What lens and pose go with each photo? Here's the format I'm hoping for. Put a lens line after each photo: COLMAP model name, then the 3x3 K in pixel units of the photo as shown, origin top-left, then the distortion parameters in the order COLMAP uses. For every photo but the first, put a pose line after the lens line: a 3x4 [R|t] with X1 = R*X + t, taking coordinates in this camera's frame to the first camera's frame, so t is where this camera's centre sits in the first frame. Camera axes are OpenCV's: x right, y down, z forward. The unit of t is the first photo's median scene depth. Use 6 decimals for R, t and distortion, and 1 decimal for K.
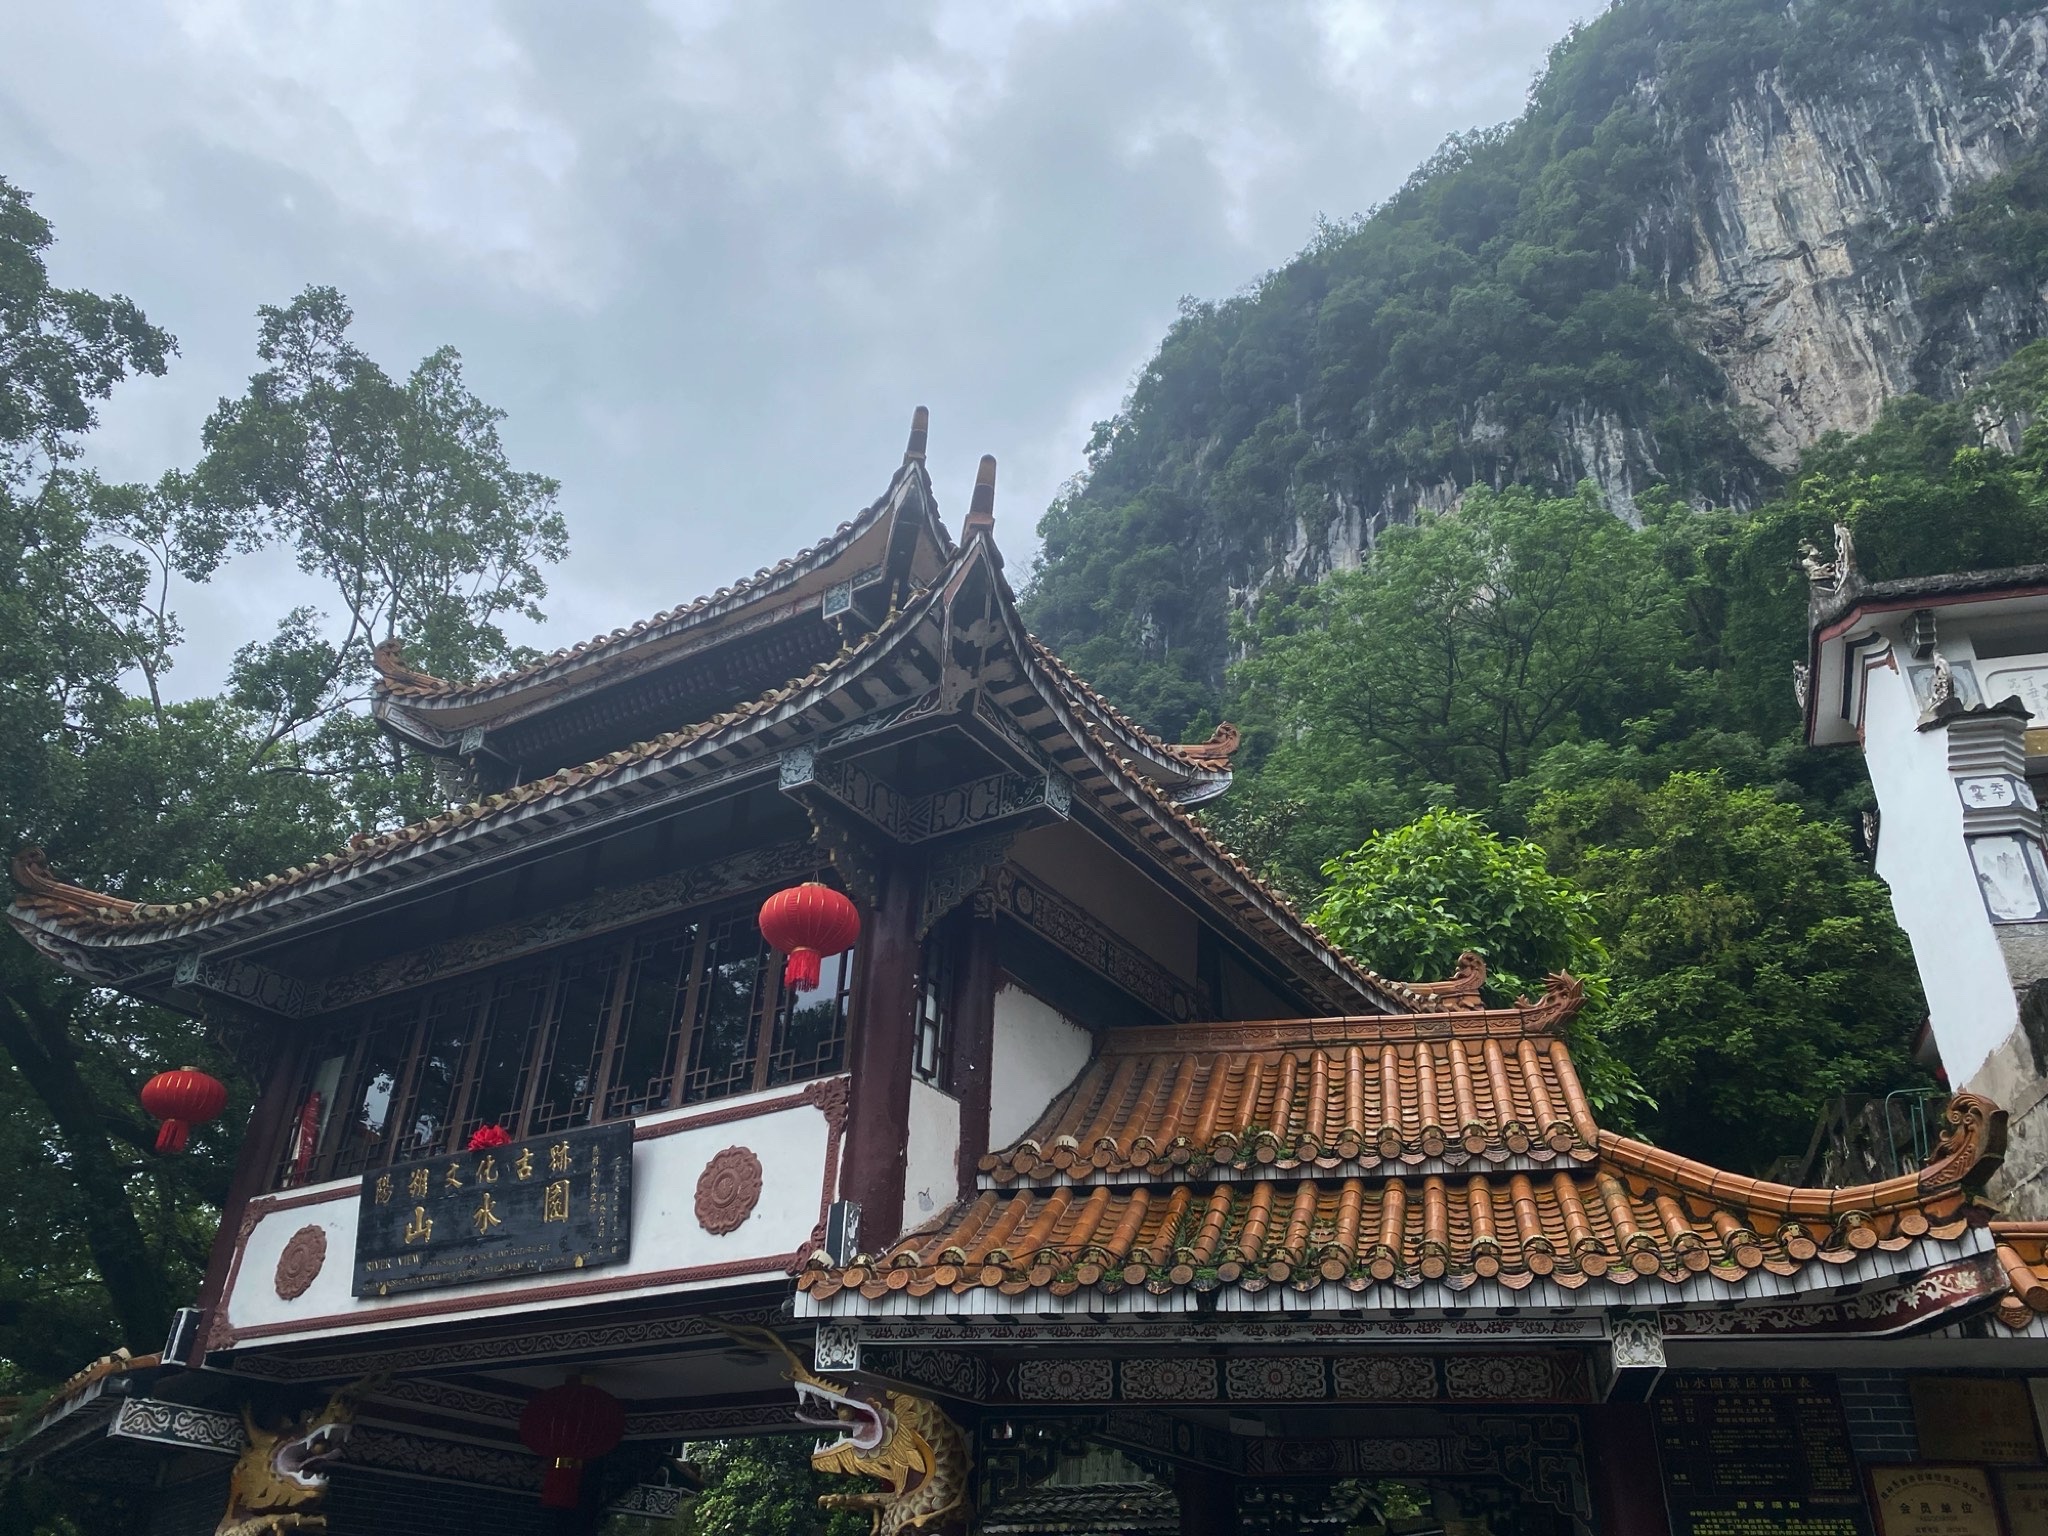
lens RADIAL K [[1558.4, 0, 1037.3], [0, 1558.4, 757.4], [0, 0, 1]] dist [0.019488, -0.015248]
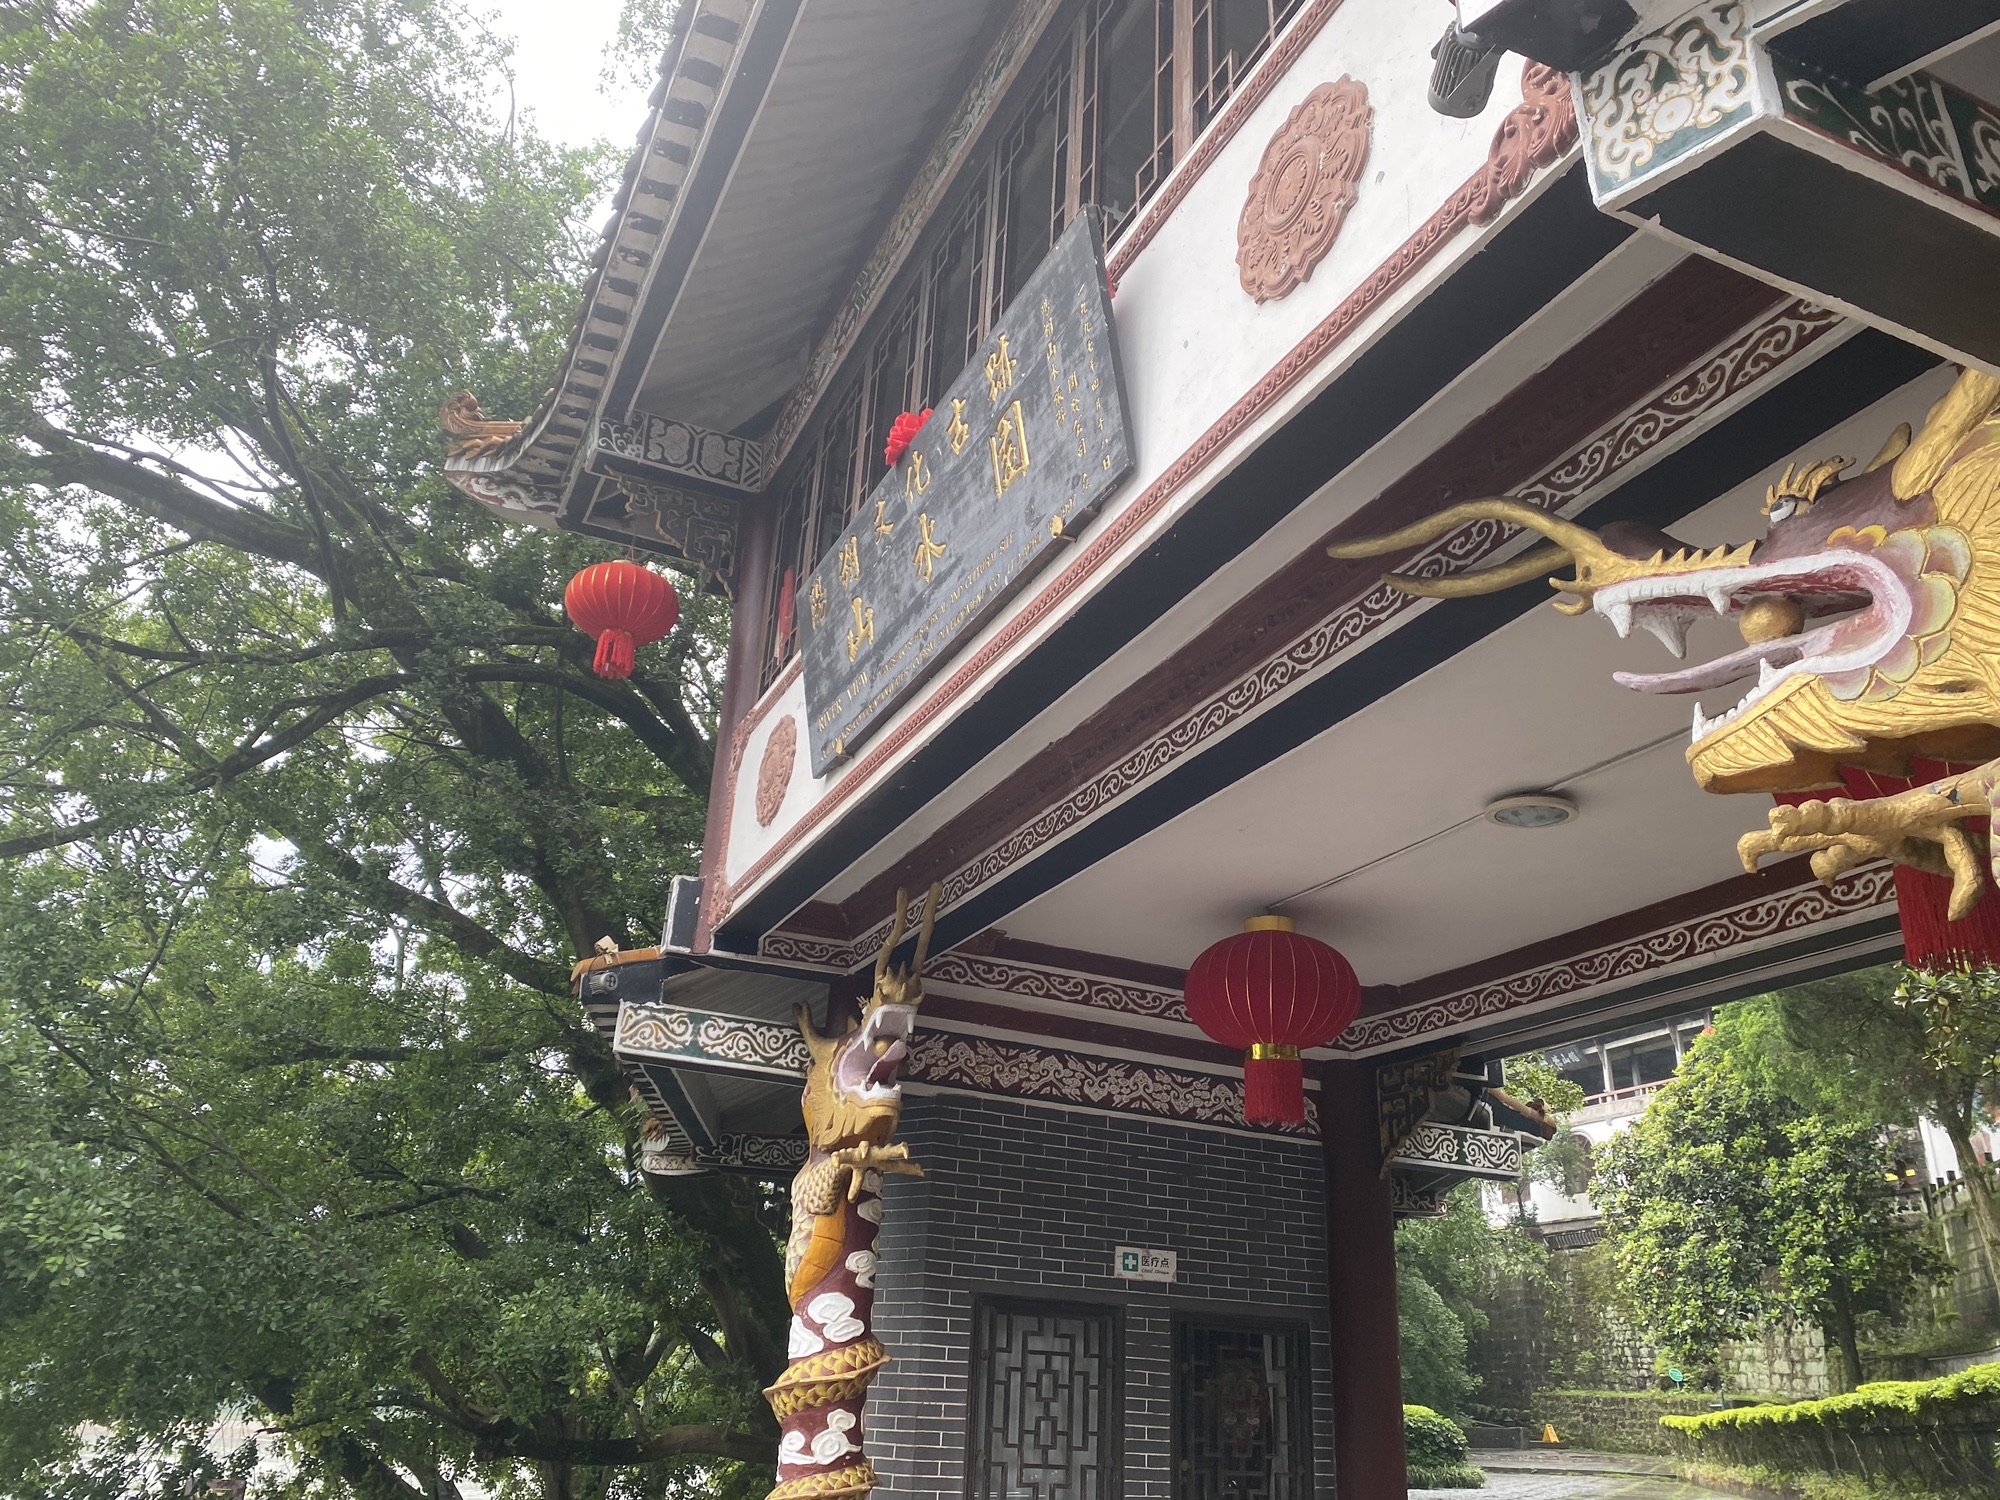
lens RADIAL K [[1525.4, 0, 1002.8], [0, 1525.4, 742.4], [0, 0, 1]] dist [0.064839, -0.080355]
pose [[0.846079, -0.207579, -0.490980, -0.093656], [0.259851, 0.964825, 0.039873, 0.350648], [0.465433, -0.161317, 0.870258, 0.566616]]
